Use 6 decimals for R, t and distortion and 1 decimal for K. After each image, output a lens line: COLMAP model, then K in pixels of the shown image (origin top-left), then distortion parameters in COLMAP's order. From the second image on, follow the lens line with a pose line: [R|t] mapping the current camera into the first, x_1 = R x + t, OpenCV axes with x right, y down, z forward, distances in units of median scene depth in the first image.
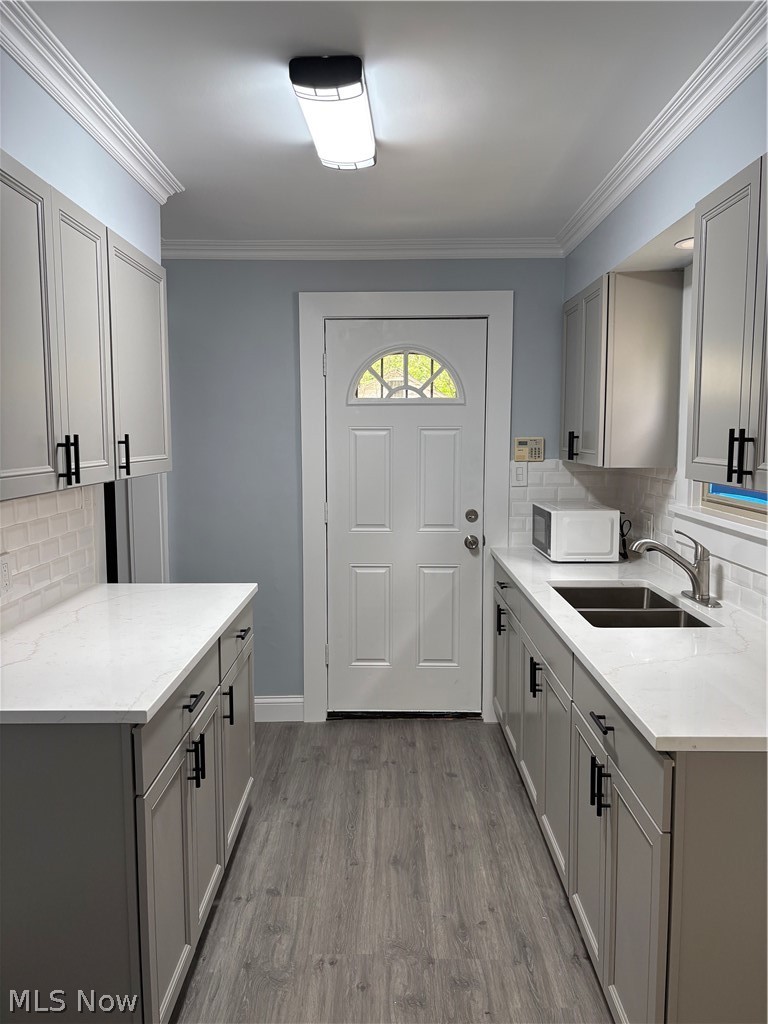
lens RADIAL K [[782.7, 0, 376.7], [0, 782.7, 511.6], [0, 0, 1]] dist [0.057433, -0.039344]
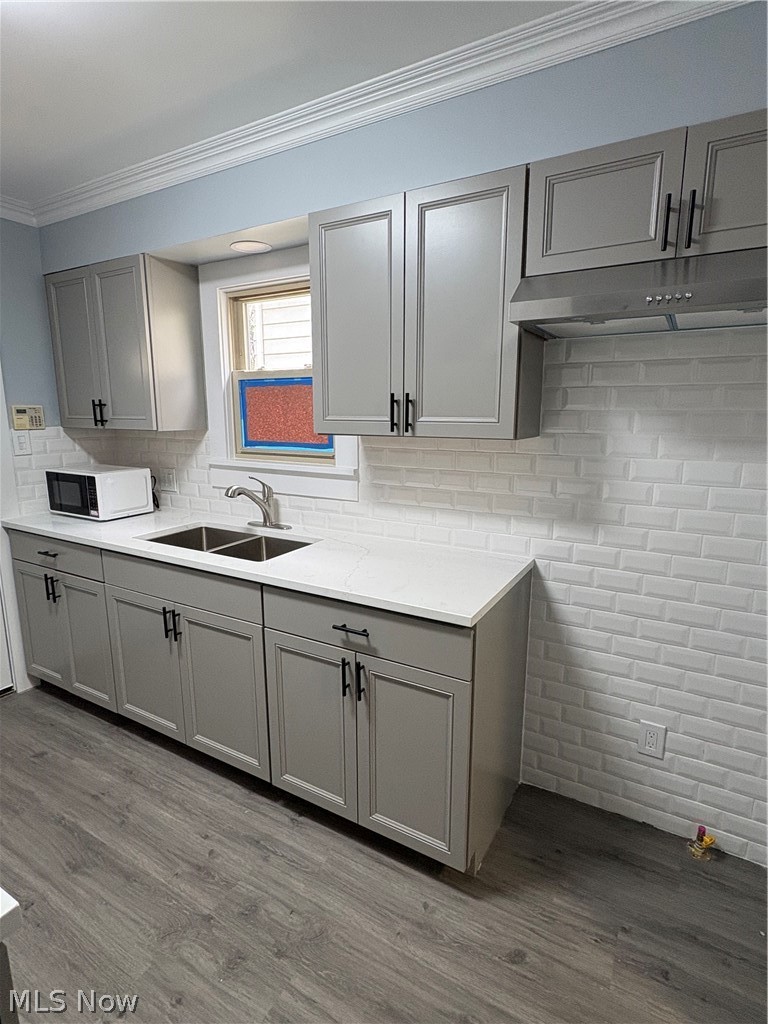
lens RADIAL K [[530.1, 0, 385.3], [0, 530.1, 510.2], [0, 0, 1]] dist [0.002220, -0.001065]
pose [[0.487921, -0.161873, 0.857747, -0.264905], [0.087418, 0.986776, 0.136496, -0.021318], [-0.868499, 0.008383, 0.495620, 0.378348]]
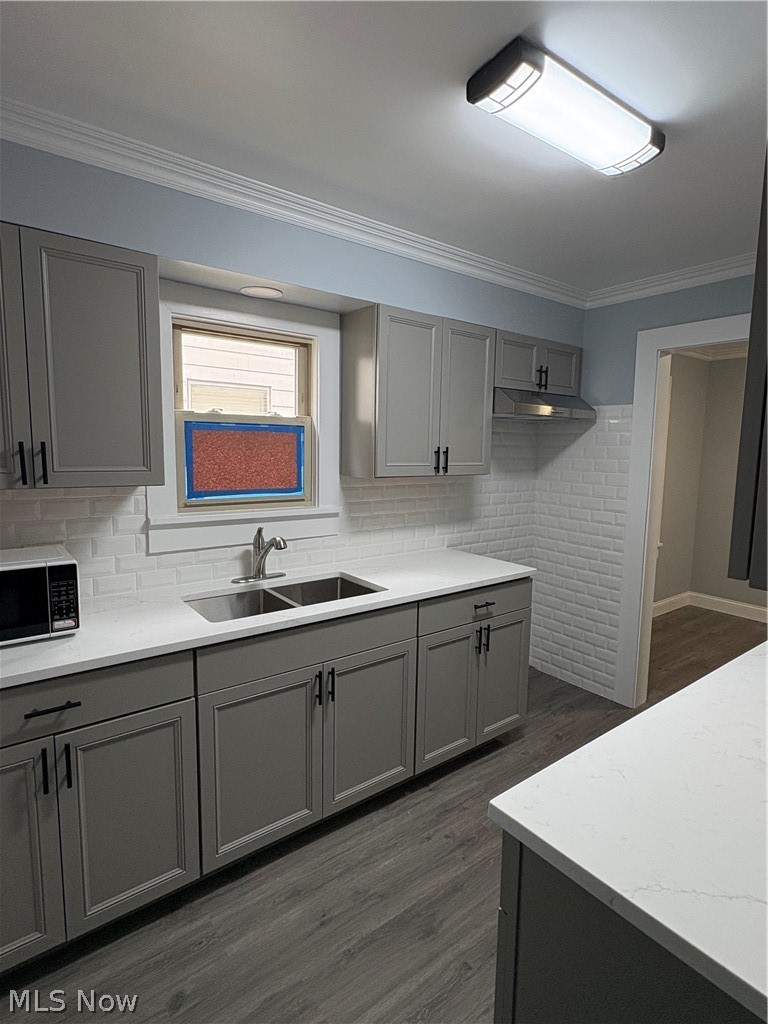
lens RADIAL K [[530.1, 0, 381.2], [0, 530.1, 509.5], [0, 0, 1]] dist [0.002220, -0.001065]
pose [[-0.617791, -0.099431, 0.780031, -0.363846], [0.065350, 0.982050, 0.176939, -0.134795], [-0.783622, 0.160286, -0.600204, 1.336588]]
